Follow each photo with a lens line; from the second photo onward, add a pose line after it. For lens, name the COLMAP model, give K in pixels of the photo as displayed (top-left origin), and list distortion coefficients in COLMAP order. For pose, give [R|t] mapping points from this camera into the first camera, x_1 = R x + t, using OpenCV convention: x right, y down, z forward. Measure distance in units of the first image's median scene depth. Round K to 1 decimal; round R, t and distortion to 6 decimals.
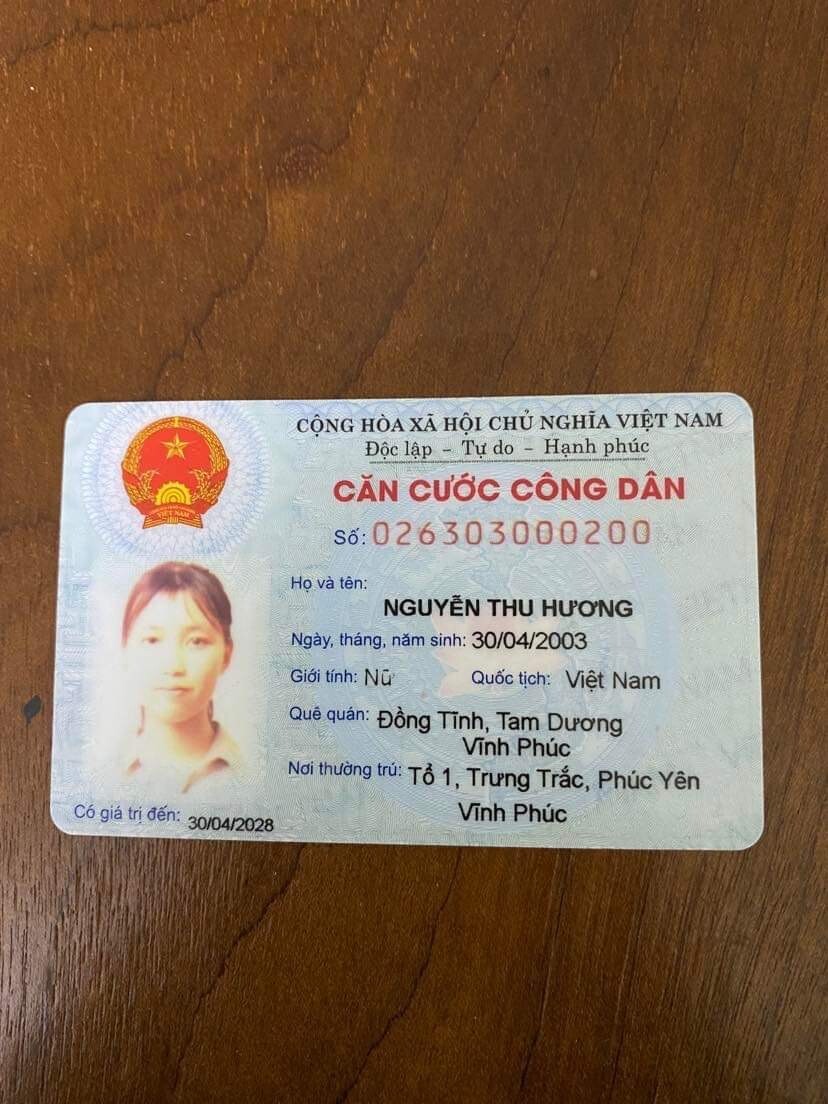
lens RADIAL K [[824.9, 0, 418.4], [0, 824.9, 536.0], [0, 0, 1]] dist [-0.006384, 0.001114]
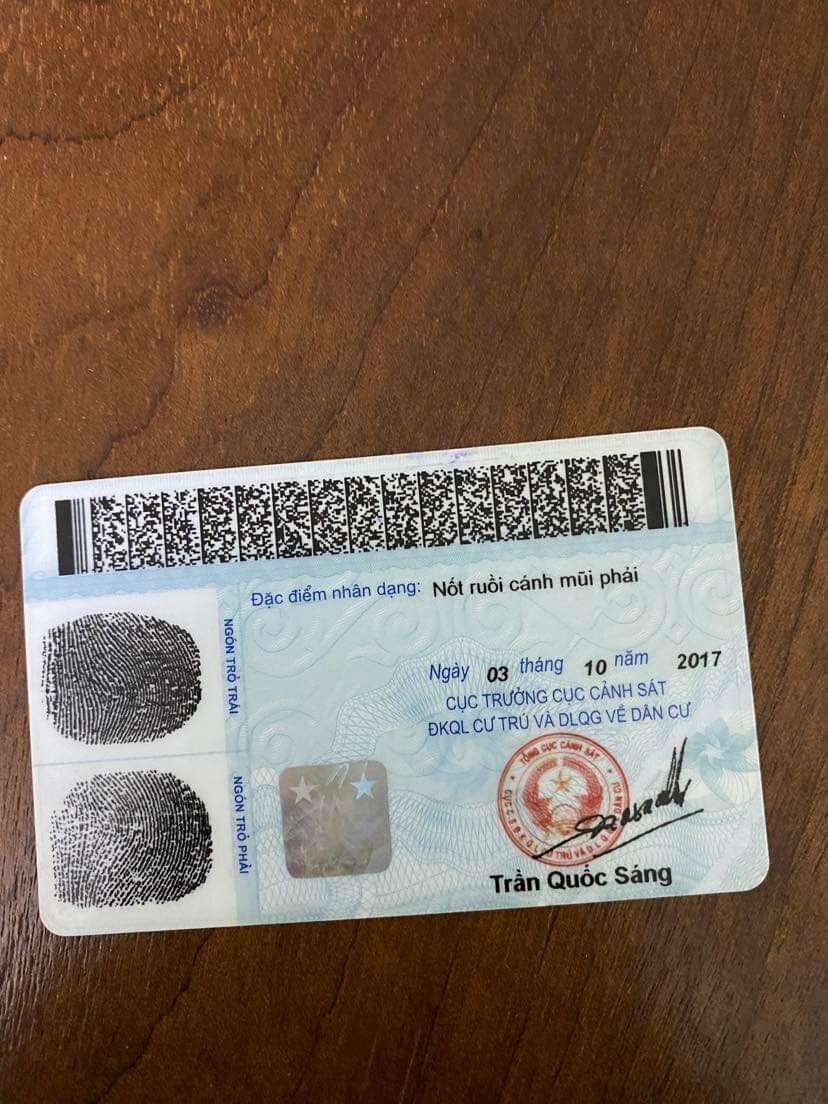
lens RADIAL K [[824.9, 0, 418.4], [0, 824.9, 536.0], [0, 0, 1]] dist [-0.006384, 0.001114]
pose [[0.985860, 0.121891, 0.114992, 0.013498], [-0.093801, 0.970050, -0.224065, -0.002933], [-0.138859, 0.210111, 0.967766, 0.108052]]
